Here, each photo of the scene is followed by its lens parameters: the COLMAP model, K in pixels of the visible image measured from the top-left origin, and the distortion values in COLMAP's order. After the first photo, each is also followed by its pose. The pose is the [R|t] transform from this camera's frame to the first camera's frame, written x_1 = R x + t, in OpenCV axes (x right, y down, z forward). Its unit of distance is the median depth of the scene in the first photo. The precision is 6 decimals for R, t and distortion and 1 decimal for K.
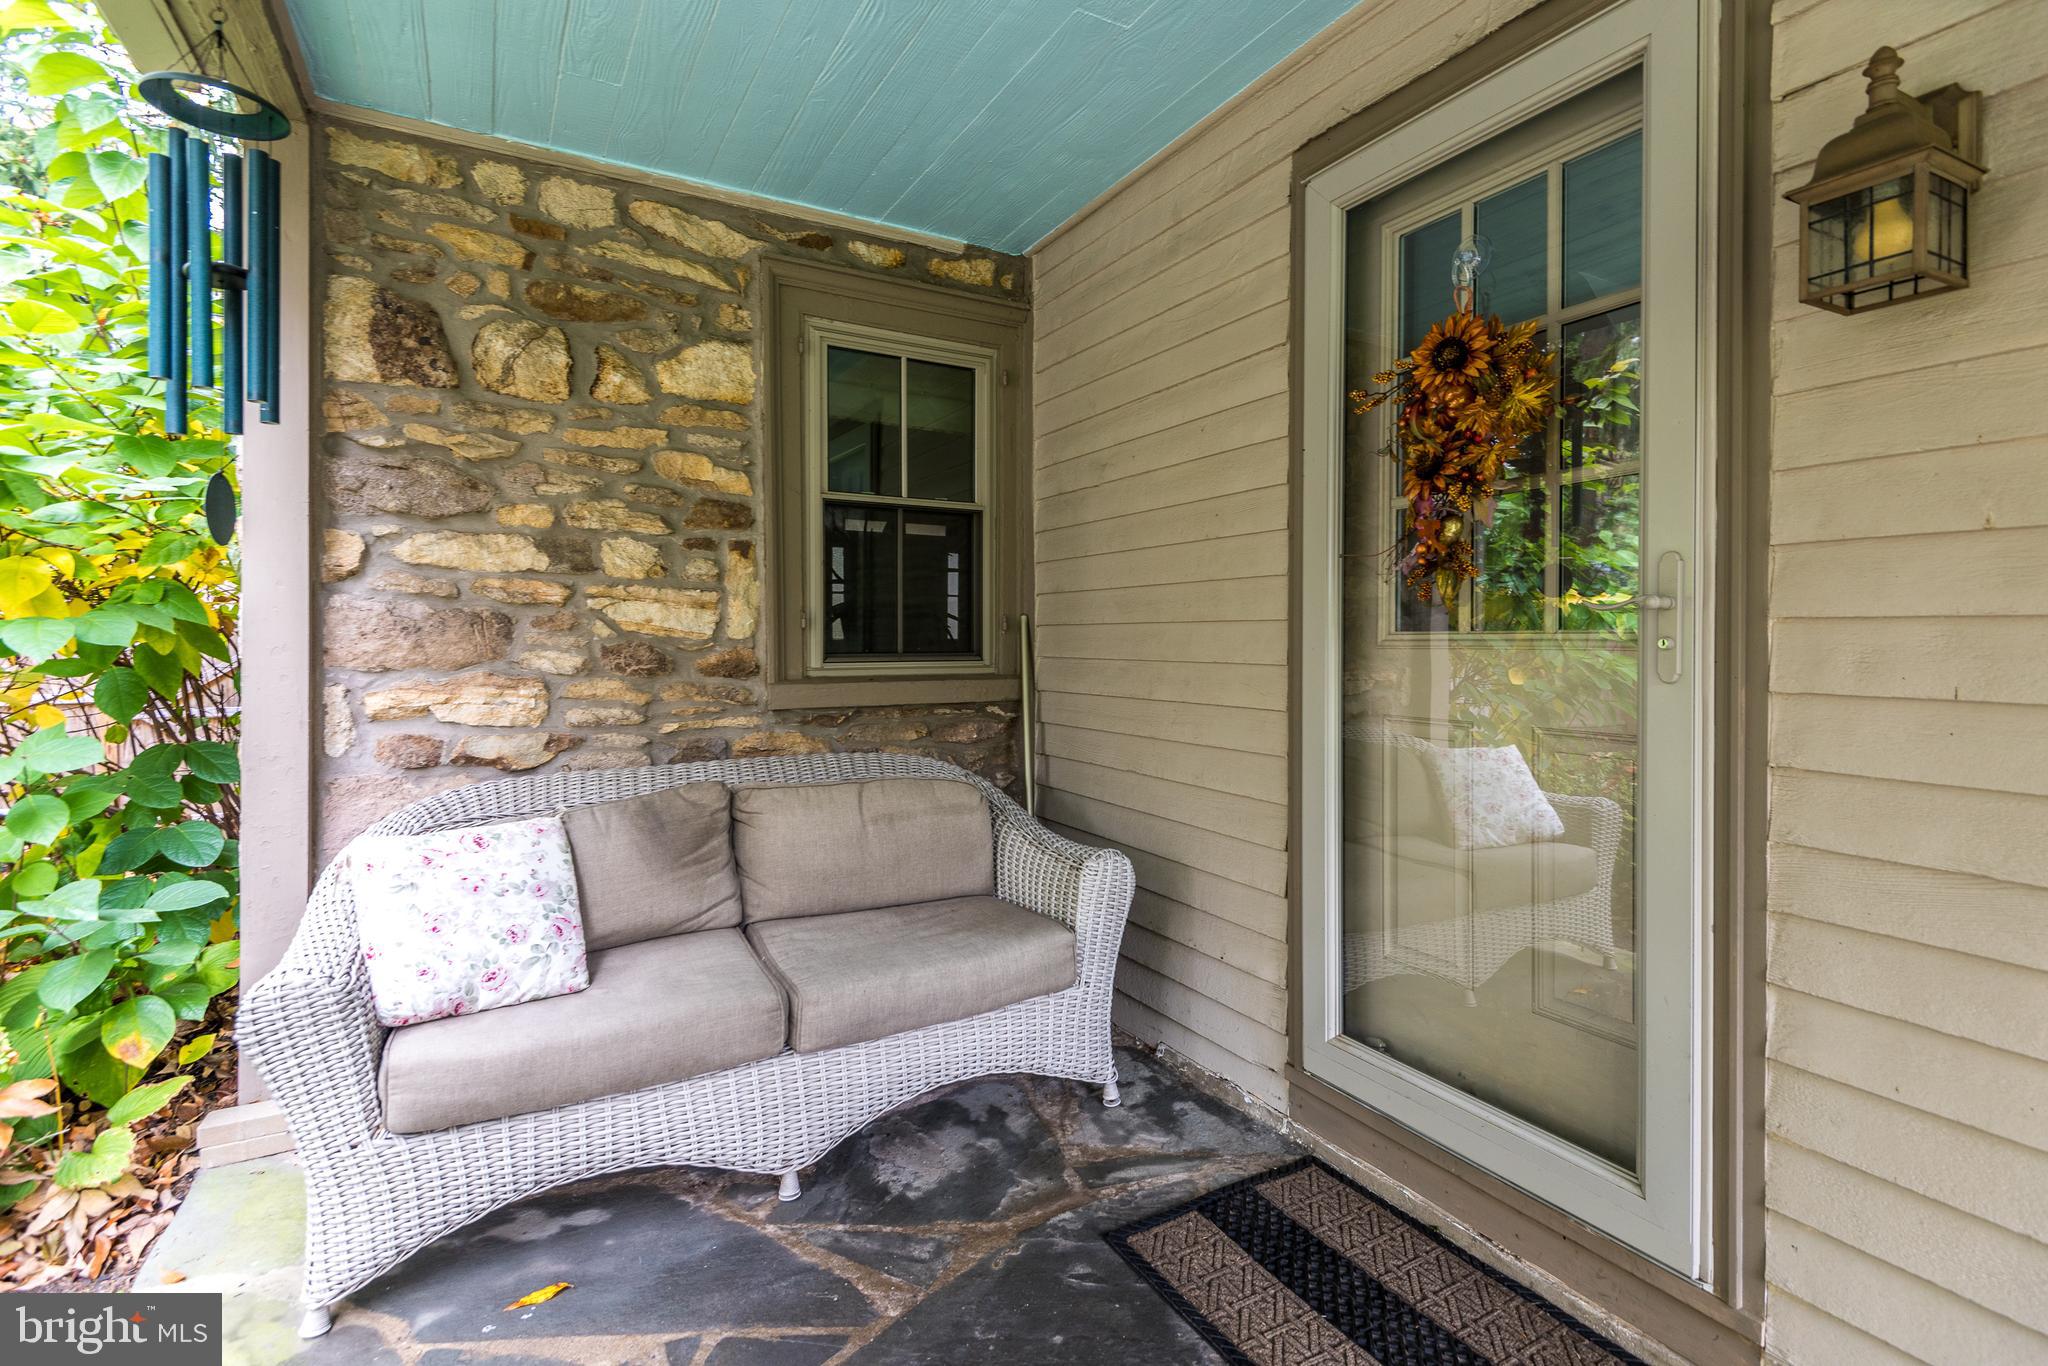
lens RADIAL K [[963.0, 0, 1013.0], [0, 963.0, 653.0], [0, 0, 1]] dist [0.031016, -0.021575]
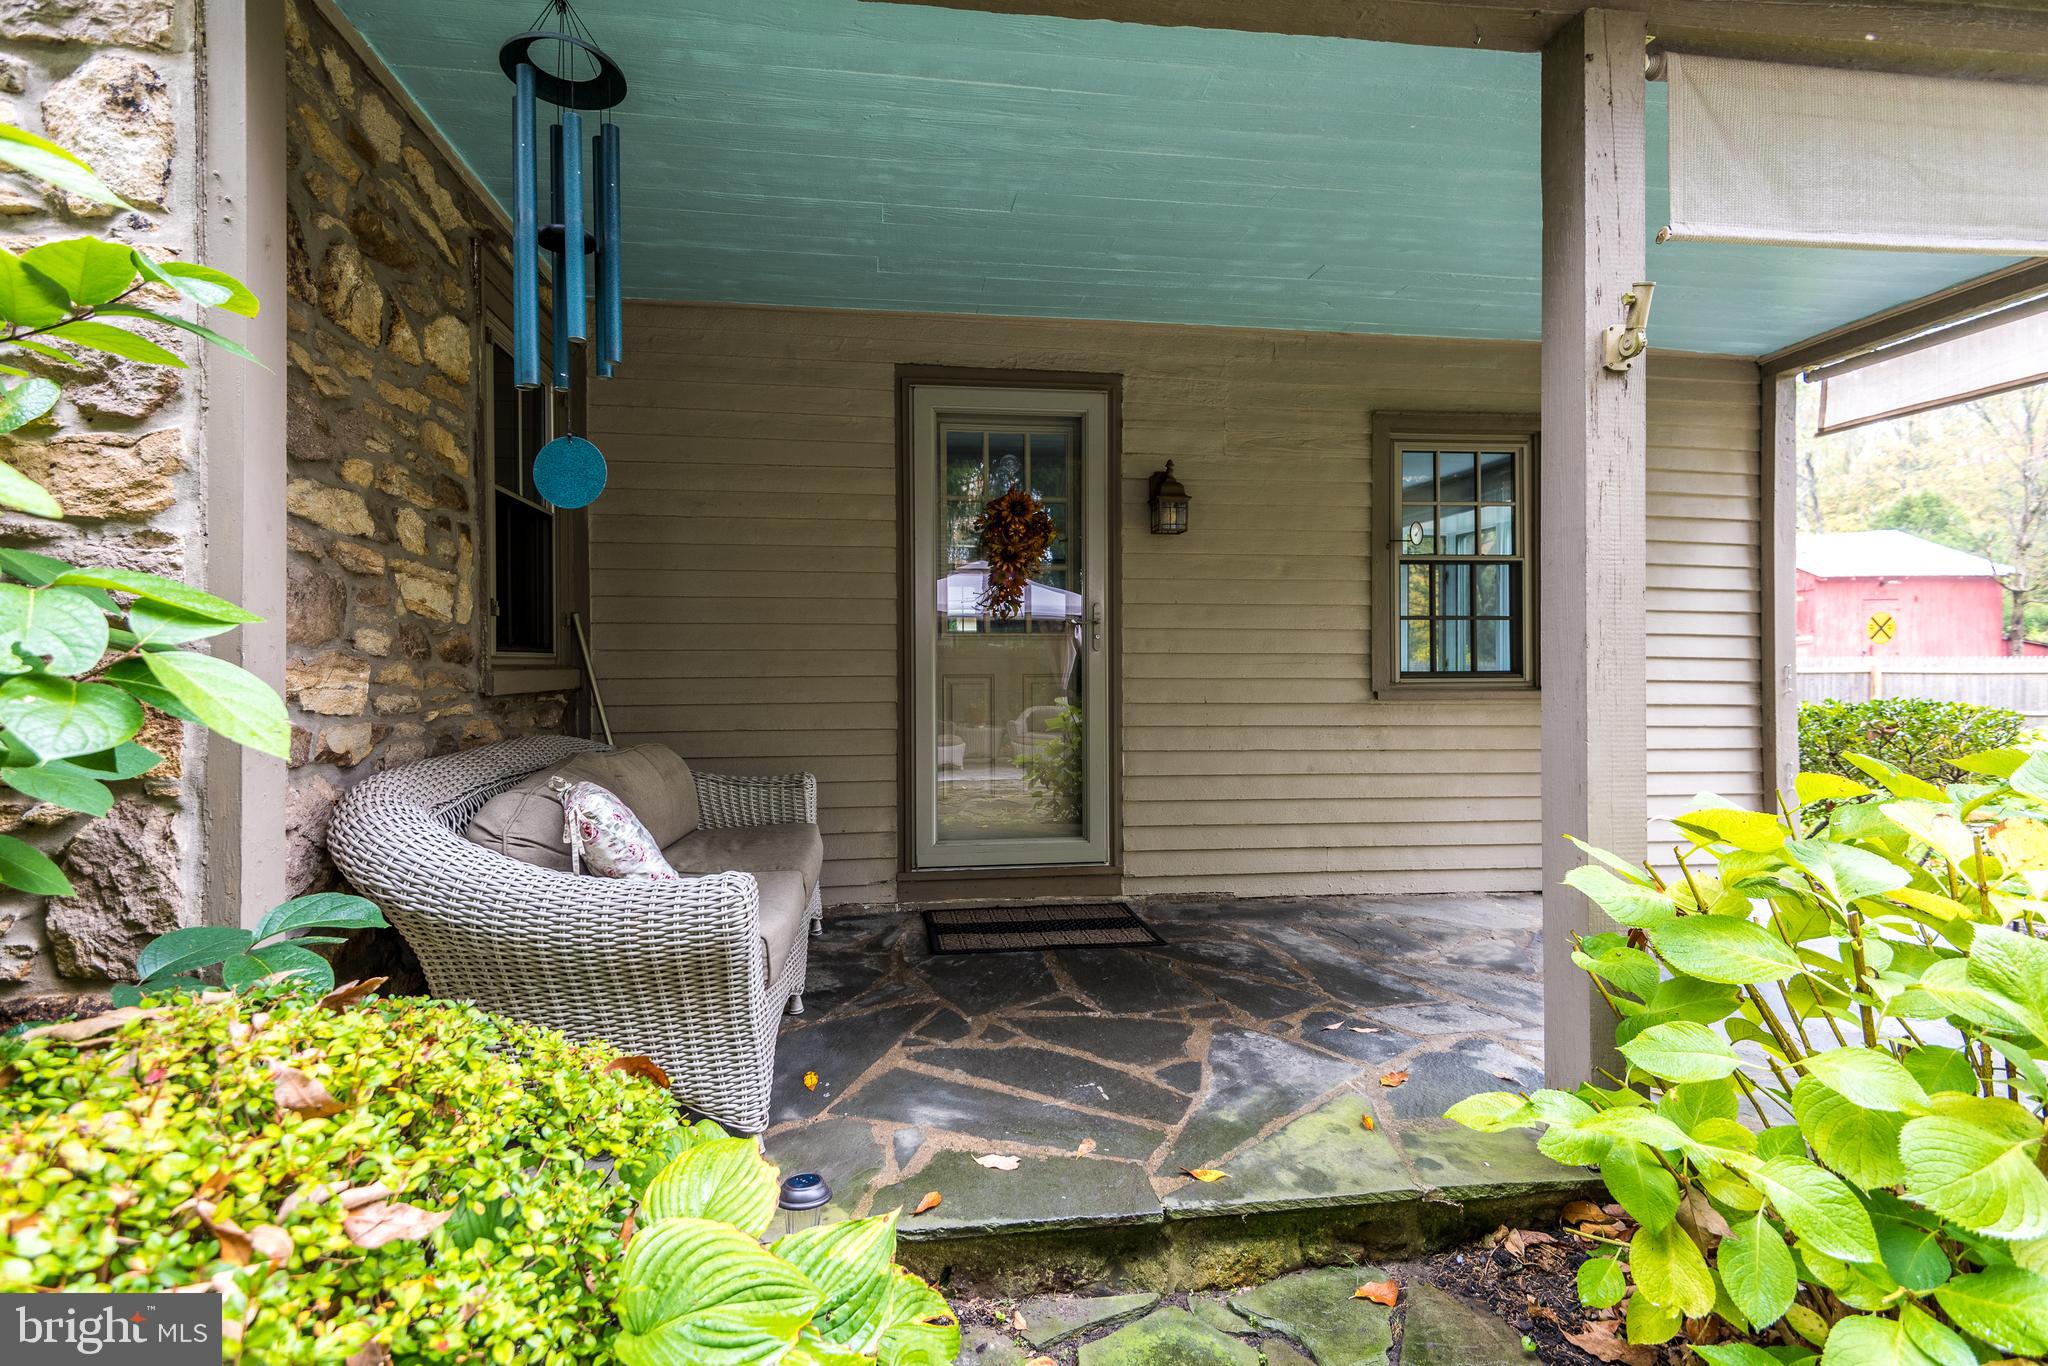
lens RADIAL K [[962.7, 0, 1024.0], [0, 962.7, 683.0], [0, 0, 1]] dist [0.000449, -0.000262]
pose [[0.339659, -0.019377, 0.940349, -1.131149], [0.015838, 0.999764, 0.014881, 0.044329], [-0.940415, 0.009838, 0.339885, 0.152608]]
